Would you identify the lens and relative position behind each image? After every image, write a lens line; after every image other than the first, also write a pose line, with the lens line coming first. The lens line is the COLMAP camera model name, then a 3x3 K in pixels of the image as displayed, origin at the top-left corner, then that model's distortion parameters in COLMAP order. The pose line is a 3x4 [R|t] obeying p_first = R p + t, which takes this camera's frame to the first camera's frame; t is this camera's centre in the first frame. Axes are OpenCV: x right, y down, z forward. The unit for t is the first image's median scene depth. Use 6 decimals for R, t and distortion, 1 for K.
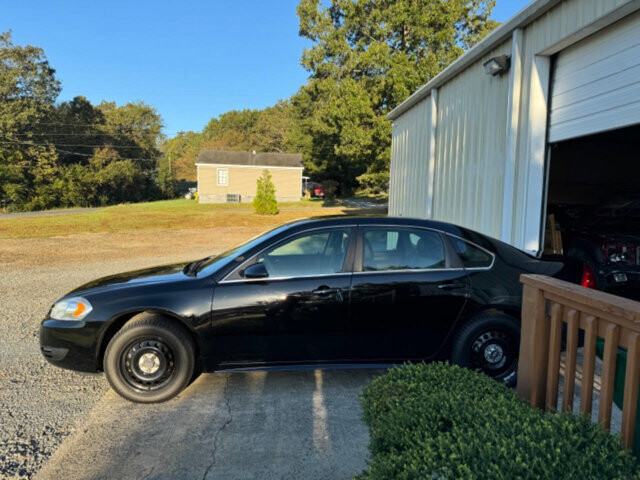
lens RADIAL K [[460.0, 0, 317.8], [0, 460.0, 239.8], [0, 0, 1]] dist [0.012050, -0.011275]
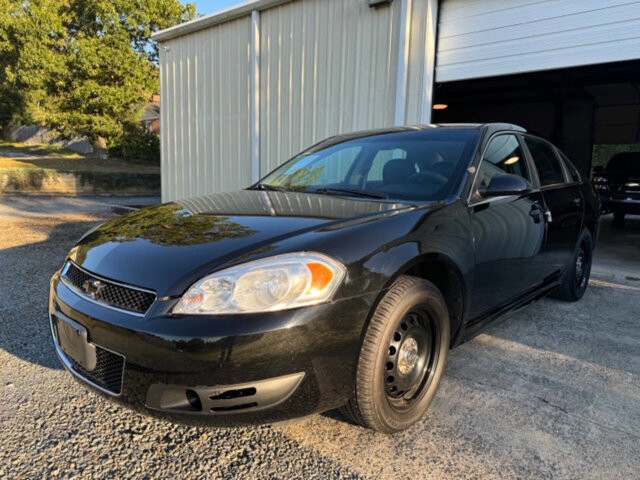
lens RADIAL K [[460.0, 0, 323.6], [0, 460.0, 234.1], [0, 0, 1]] dist [0.012050, -0.011275]
pose [[0.732085, -0.095467, 0.674491, -0.285380], [0.038549, 0.994351, 0.098899, 0.014884], [-0.680122, -0.046402, 0.731629, 0.245218]]
